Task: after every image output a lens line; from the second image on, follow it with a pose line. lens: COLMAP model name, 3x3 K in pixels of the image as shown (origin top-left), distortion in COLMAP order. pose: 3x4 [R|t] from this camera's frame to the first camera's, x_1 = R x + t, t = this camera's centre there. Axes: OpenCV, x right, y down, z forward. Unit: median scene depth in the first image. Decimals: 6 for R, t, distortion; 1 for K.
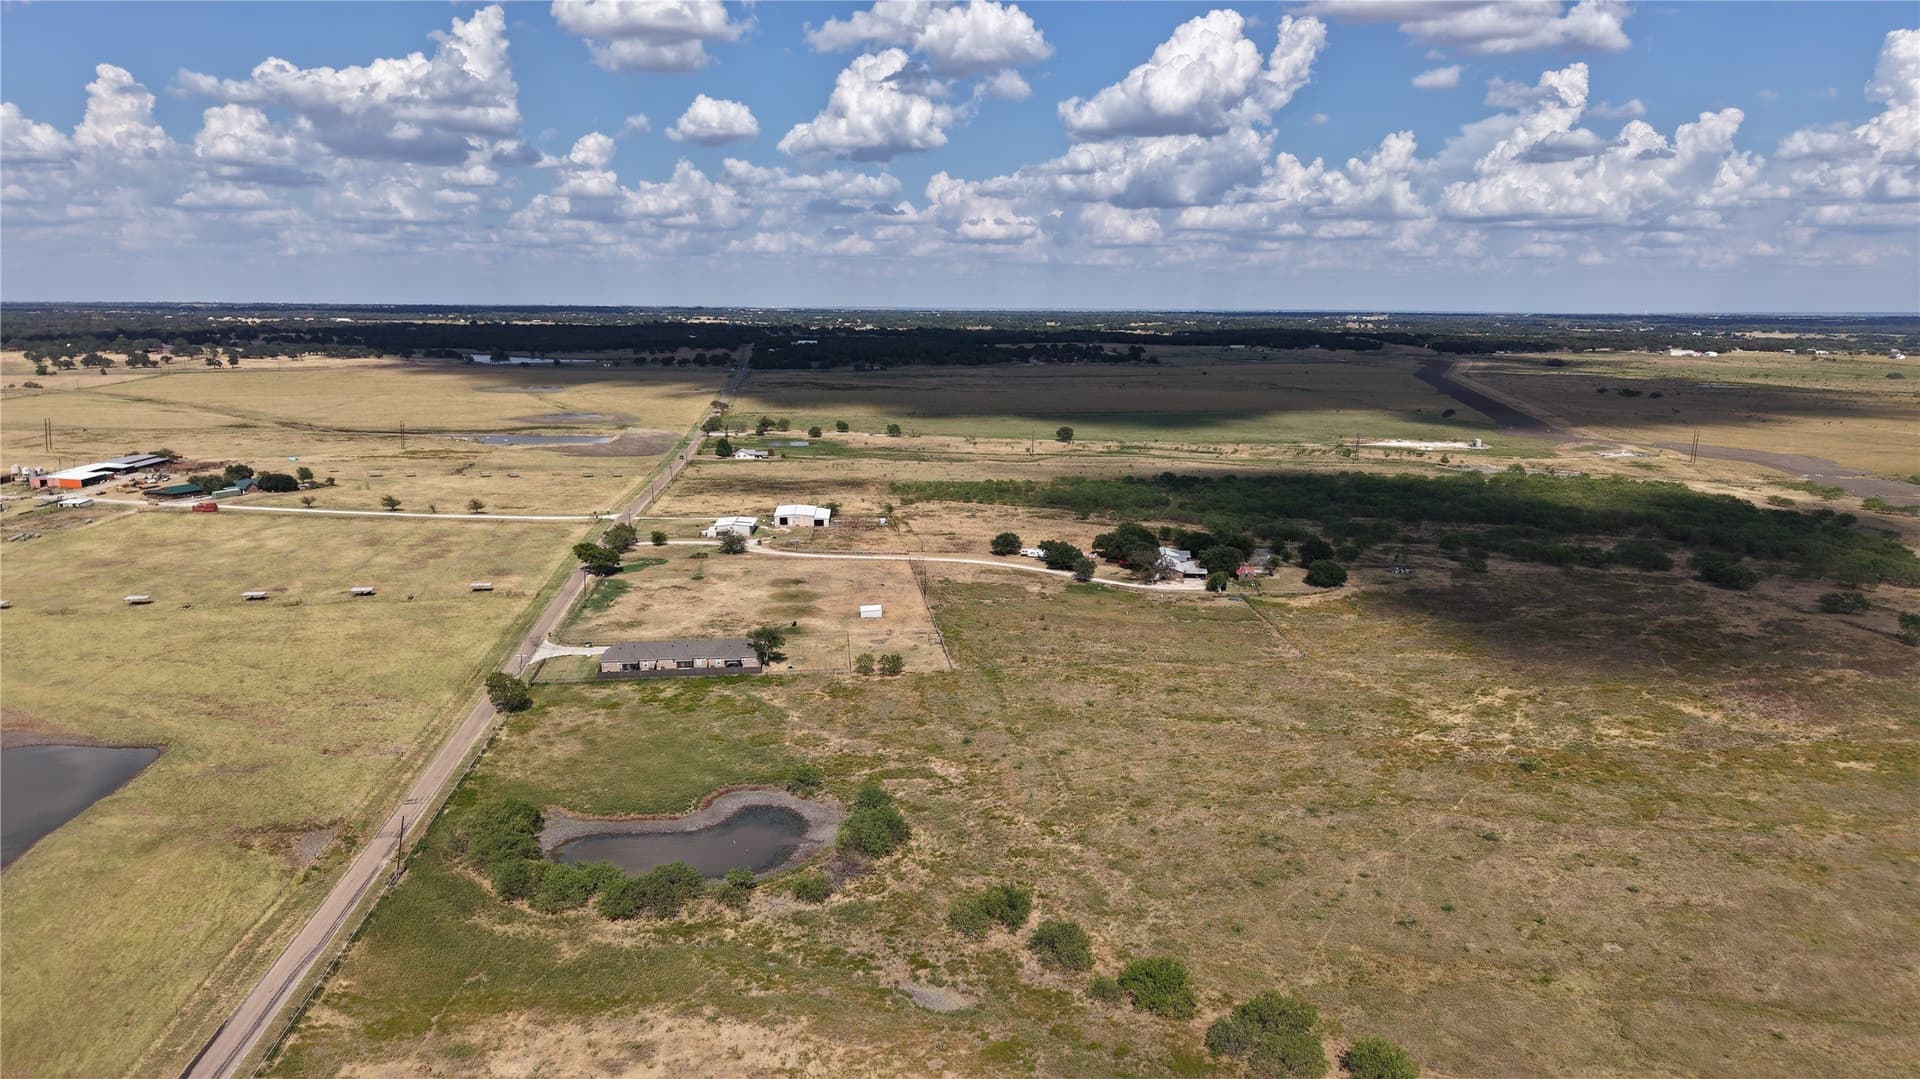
lens RADIAL K [[1292.5, 0, 951.1], [0, 1292.5, 545.2], [0, 0, 1]] dist [0.035214, -0.036342]
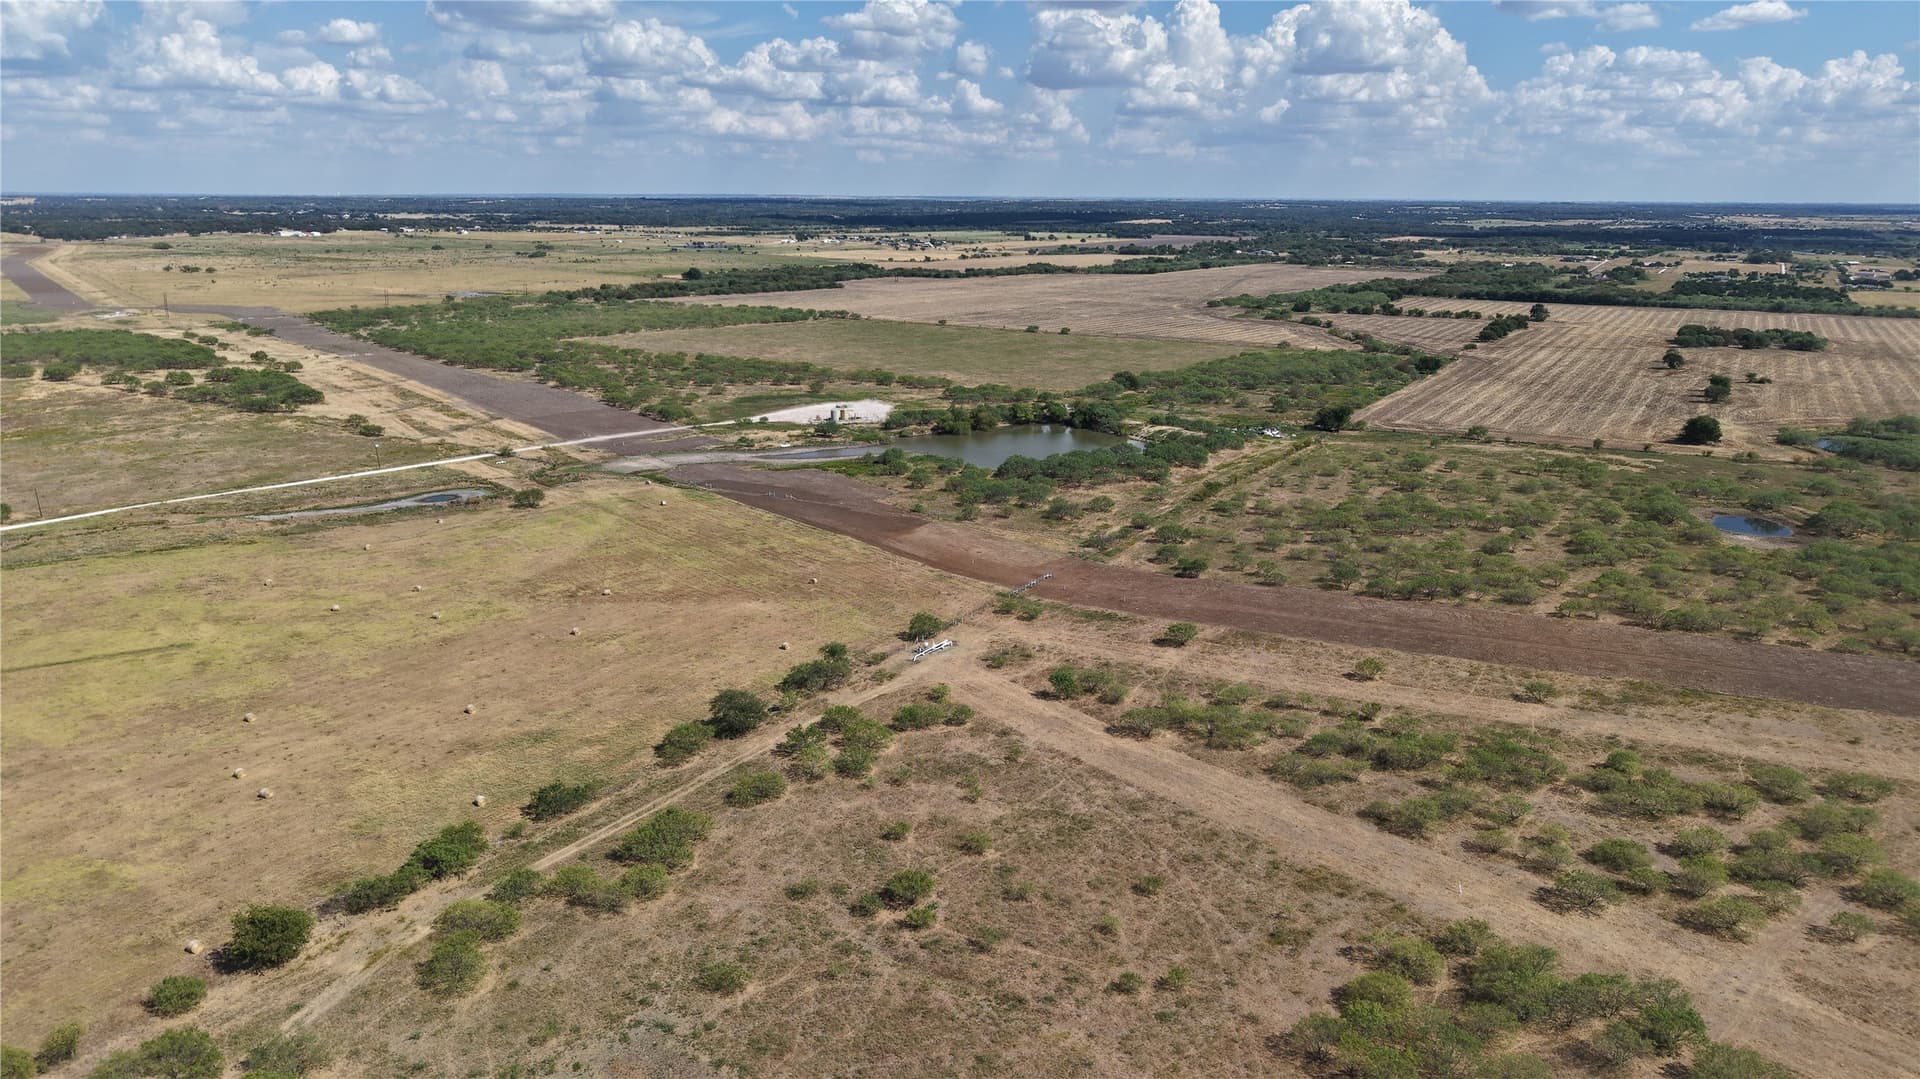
lens RADIAL K [[1292.5, 0, 967.5], [0, 1292.5, 541.0], [0, 0, 1]] dist [0.035214, -0.036342]
pose [[0.612187, -0.208283, 0.762788, 0.004898], [0.143774, 0.977924, 0.151639, 0.043205], [-0.777532, 0.016838, 0.628618, -0.261394]]
